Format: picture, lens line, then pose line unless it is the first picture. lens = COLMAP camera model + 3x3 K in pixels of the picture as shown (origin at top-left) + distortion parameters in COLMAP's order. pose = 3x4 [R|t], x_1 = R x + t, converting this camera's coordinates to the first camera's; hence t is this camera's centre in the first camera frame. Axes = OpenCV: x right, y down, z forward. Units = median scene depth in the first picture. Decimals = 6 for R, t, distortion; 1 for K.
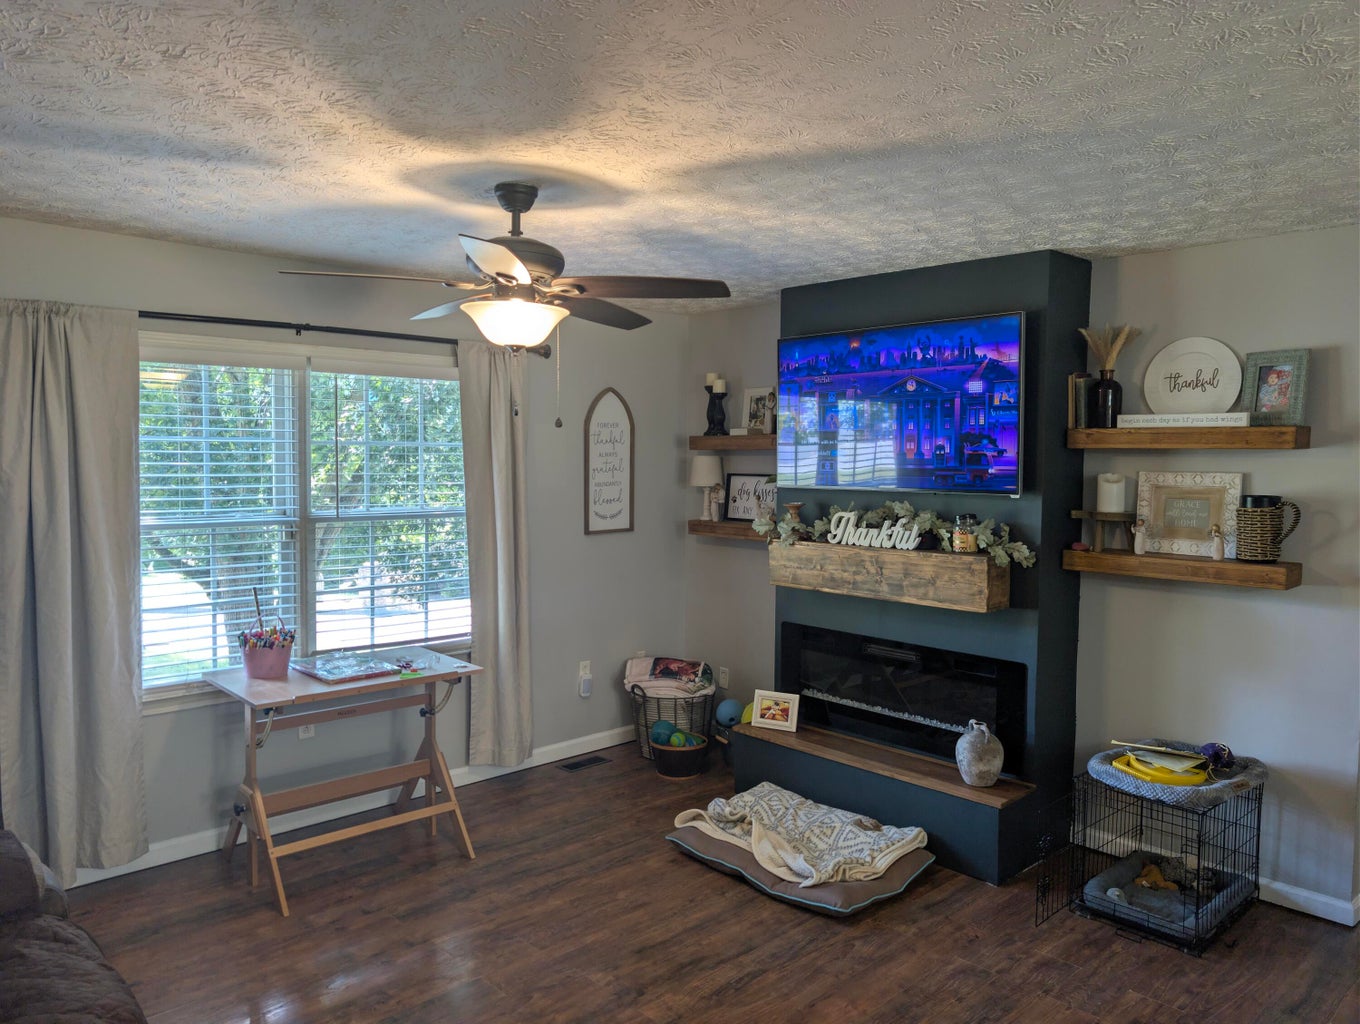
lens RADIAL K [[968.3, 0, 683.0], [0, 968.3, 513.2], [0, 0, 1]] dist [0.006879, -0.009419]
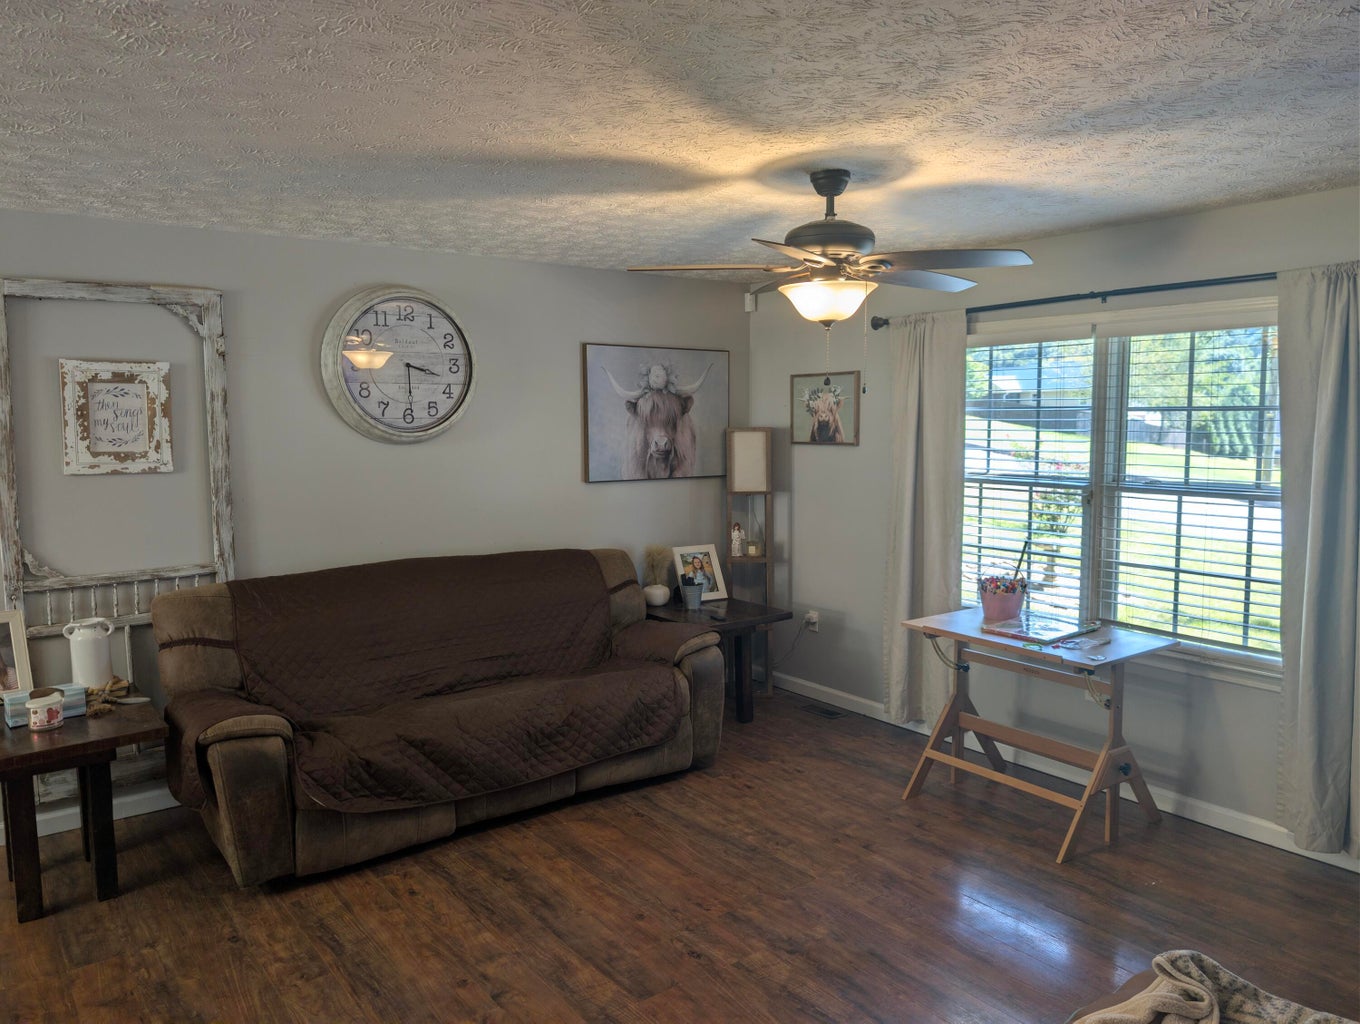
lens RADIAL K [[968.3, 0, 683.2], [0, 968.3, 512.6], [0, 0, 1]] dist [0.006879, -0.009419]
pose [[-0.116910, 0.085268, -0.989475, 0.849285], [-0.053227, 0.994338, 0.091976, -0.045906], [0.991715, 0.063420, -0.111709, 0.880451]]
